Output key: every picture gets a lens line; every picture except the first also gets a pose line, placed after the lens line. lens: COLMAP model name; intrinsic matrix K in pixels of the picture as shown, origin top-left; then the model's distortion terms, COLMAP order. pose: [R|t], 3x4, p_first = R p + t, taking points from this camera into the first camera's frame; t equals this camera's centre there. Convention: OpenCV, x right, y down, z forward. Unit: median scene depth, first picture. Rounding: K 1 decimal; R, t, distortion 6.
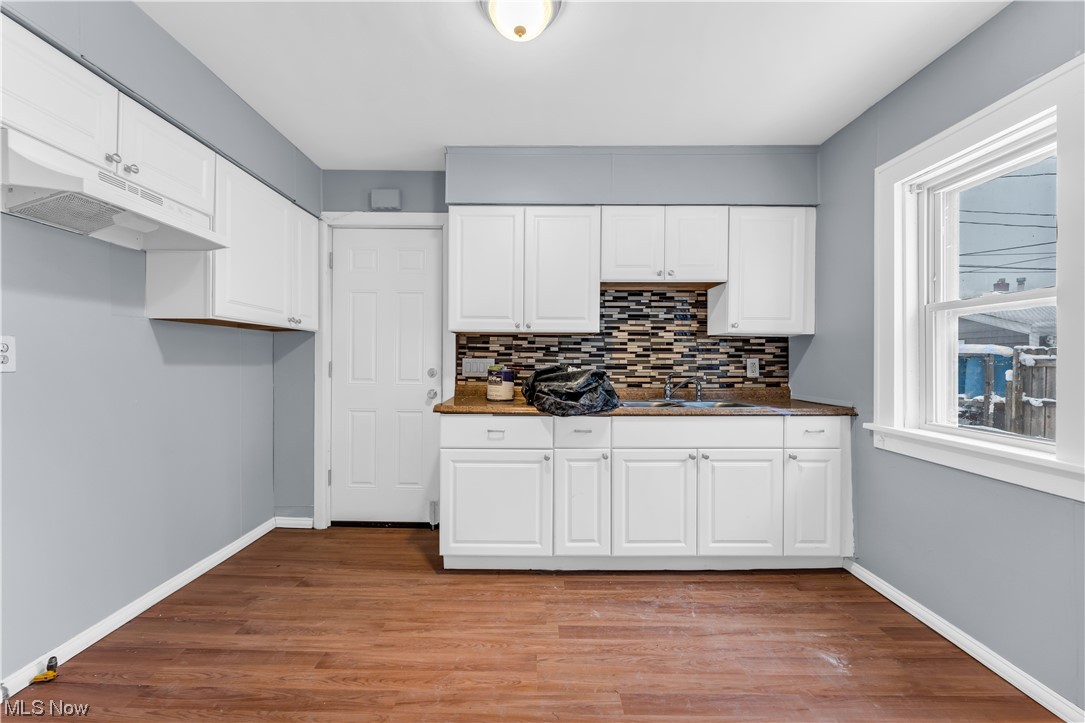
lens RADIAL K [[433.8, 0, 536.1], [0, 433.8, 366.1], [0, 0, 1]] dist [0.002269, -0.002283]
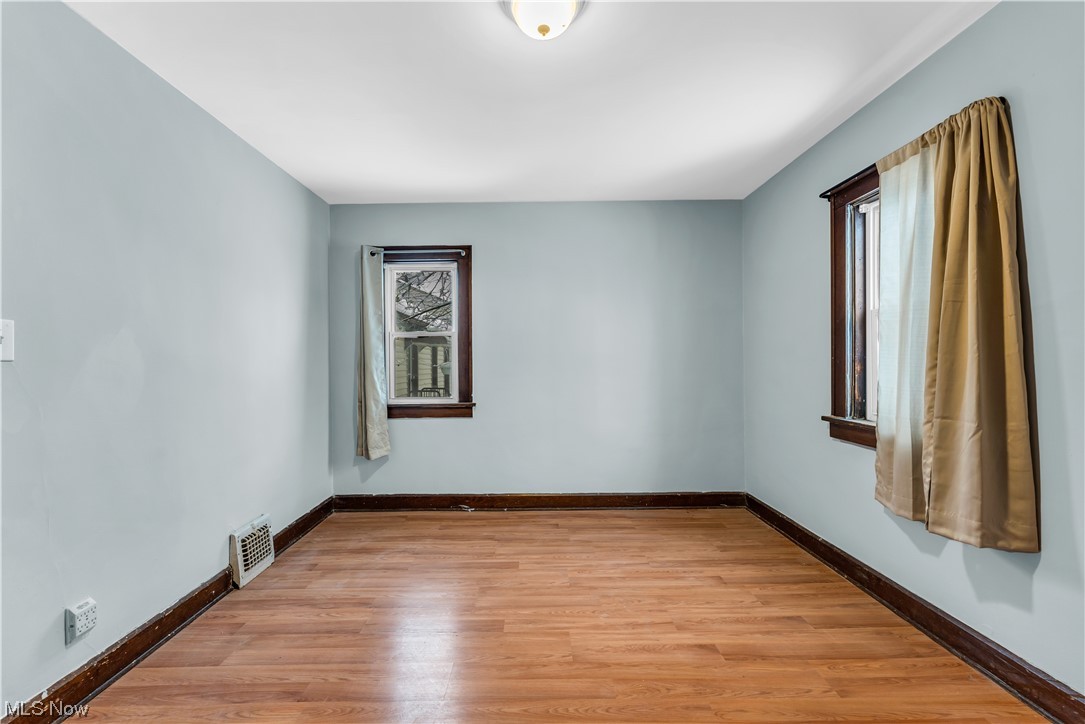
lens RADIAL K [[433.8, 0, 536.1], [0, 433.8, 366.6], [0, 0, 1]] dist [0.002269, -0.002283]
pose [[-0.999979, 0.005700, 0.003232, 0.066254], [0.005804, 0.999431, 0.033227, -0.038366], [-0.003041, 0.033245, -0.999443, 1.654249]]
